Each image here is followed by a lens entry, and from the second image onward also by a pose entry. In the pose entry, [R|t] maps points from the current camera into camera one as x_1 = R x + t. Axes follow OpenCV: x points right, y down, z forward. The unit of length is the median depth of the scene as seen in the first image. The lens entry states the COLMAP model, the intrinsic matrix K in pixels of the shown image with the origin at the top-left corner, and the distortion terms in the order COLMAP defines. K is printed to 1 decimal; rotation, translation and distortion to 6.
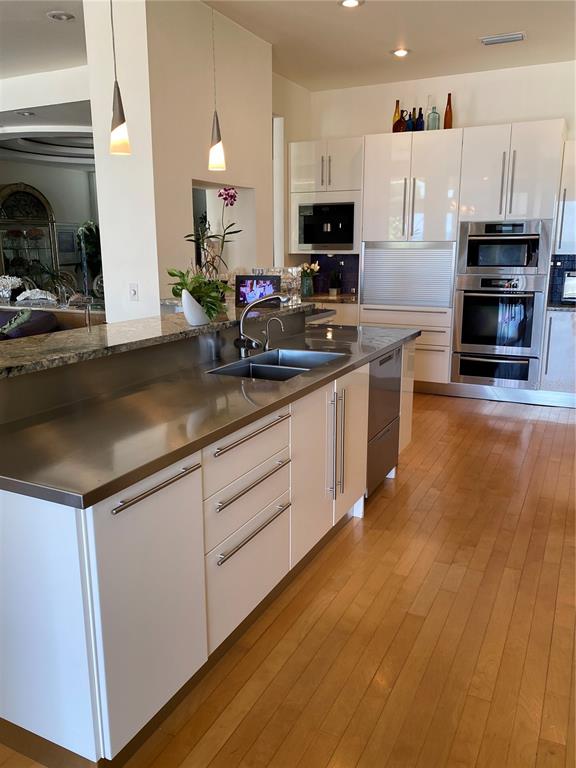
lens RADIAL K [[620.8, 0, 289.8], [0, 620.8, 379.7], [0, 0, 1]] dist [0.029494, -0.027168]
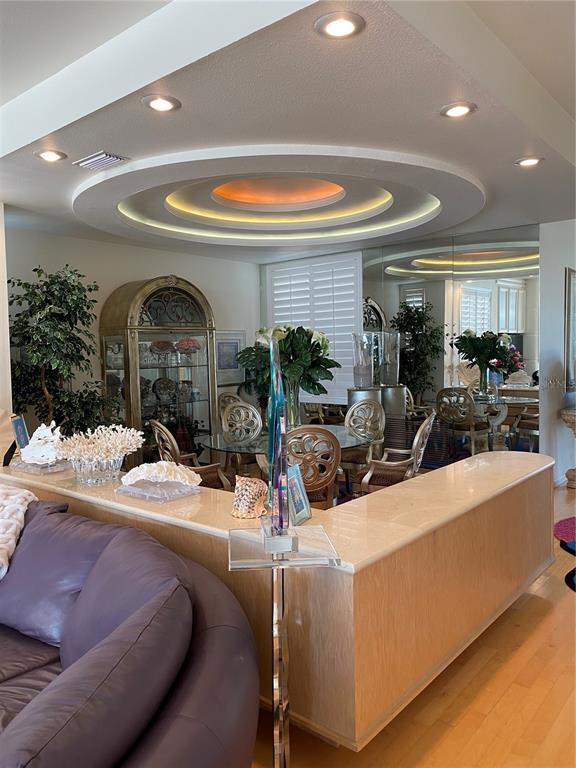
lens RADIAL K [[587.8, 0, 287.6], [0, 587.8, 385.6], [0, 0, 1]] dist [0.001384, 0.000059]
pose [[0.972775, -0.007753, -0.231620, -0.140478], [-0.028663, 0.987741, -0.153445, -0.088369], [0.229970, 0.155907, 0.960628, 0.384738]]
